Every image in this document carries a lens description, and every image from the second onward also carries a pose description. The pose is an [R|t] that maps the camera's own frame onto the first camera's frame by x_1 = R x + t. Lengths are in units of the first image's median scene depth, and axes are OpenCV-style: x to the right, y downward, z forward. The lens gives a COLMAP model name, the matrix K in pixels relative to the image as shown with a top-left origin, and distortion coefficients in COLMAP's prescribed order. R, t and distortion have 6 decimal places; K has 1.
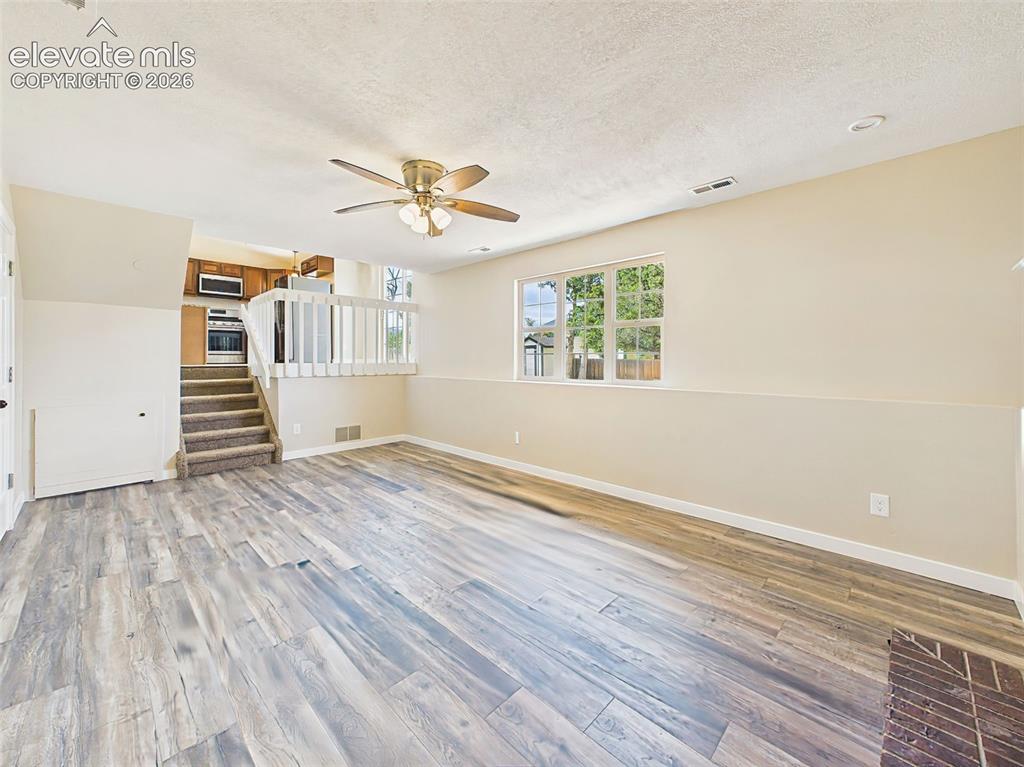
lens RADIAL K [[410.1, 0, 512.1], [0, 410.1, 353.4], [0, 0, 1]] dist [0.001304, 0.000259]
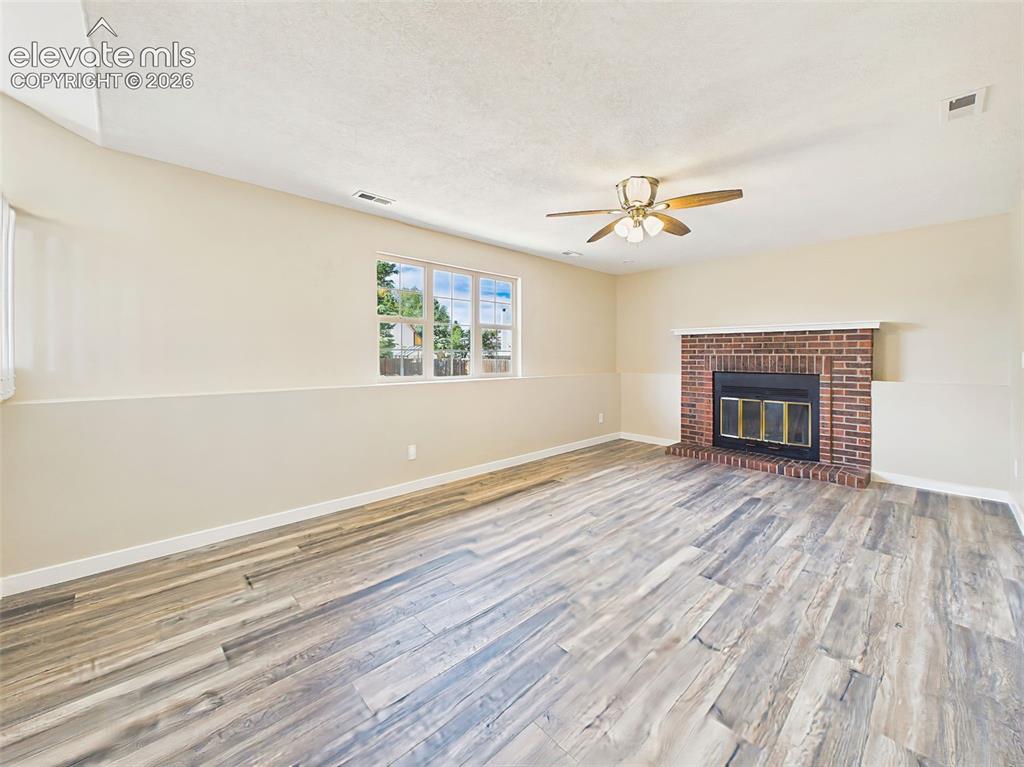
lens RADIAL K [[410.1, 0, 512.1], [0, 410.1, 353.4], [0, 0, 1]] dist [0.001304, 0.000259]
pose [[0.034558, 0.007937, 0.999371, -1.650478], [-0.015530, 0.999852, -0.007404, 0.025042], [-0.999282, -0.015265, 0.034676, 1.606551]]
